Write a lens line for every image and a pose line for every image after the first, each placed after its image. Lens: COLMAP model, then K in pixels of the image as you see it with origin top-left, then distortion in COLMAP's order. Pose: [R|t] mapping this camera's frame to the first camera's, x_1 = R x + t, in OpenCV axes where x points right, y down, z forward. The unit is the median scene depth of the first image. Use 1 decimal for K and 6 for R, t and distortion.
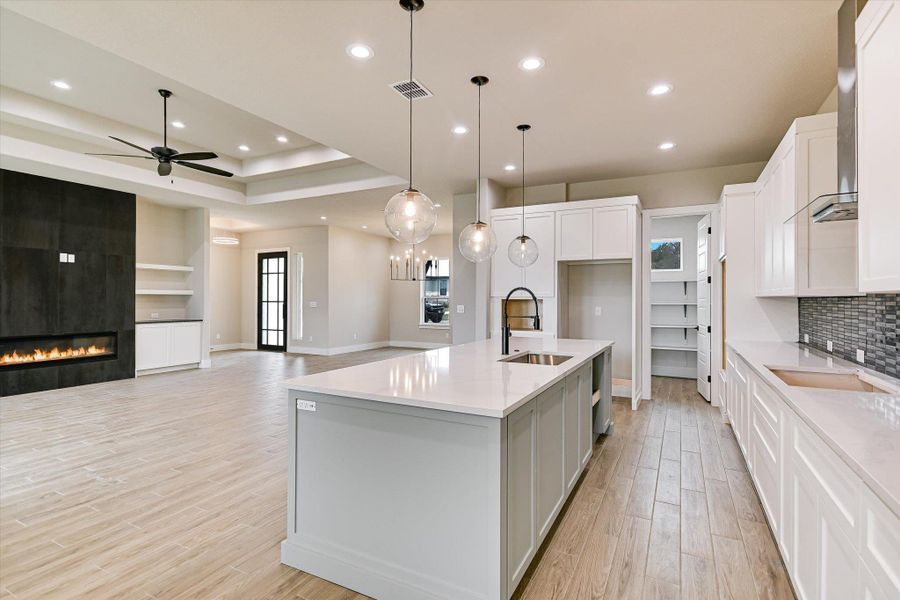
lens RADIAL K [[433.7, 0, 450.0], [0, 433.7, 300.0], [0, 0, 1]] dist [0.000276, -0.000751]
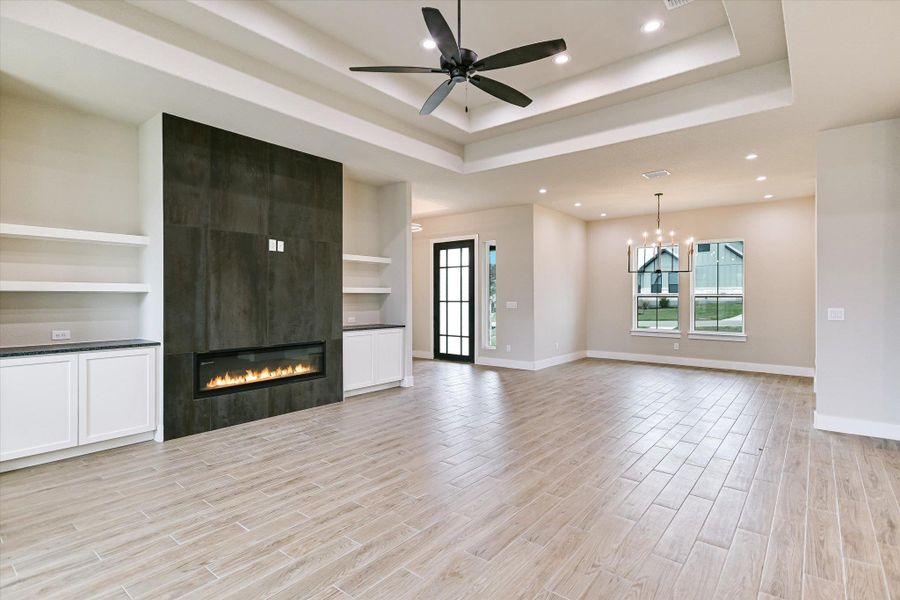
lens RADIAL K [[448.0, 0, 450.0], [0, 448.0, 300.0], [0, 0, 1]] dist [0.002500, 0.000236]
pose [[0.979049, -0.002057, -0.203615, -0.375373], [0.002795, 0.999991, 0.003336, -0.002774], [0.203606, -0.003835, 0.979045, 0.258077]]
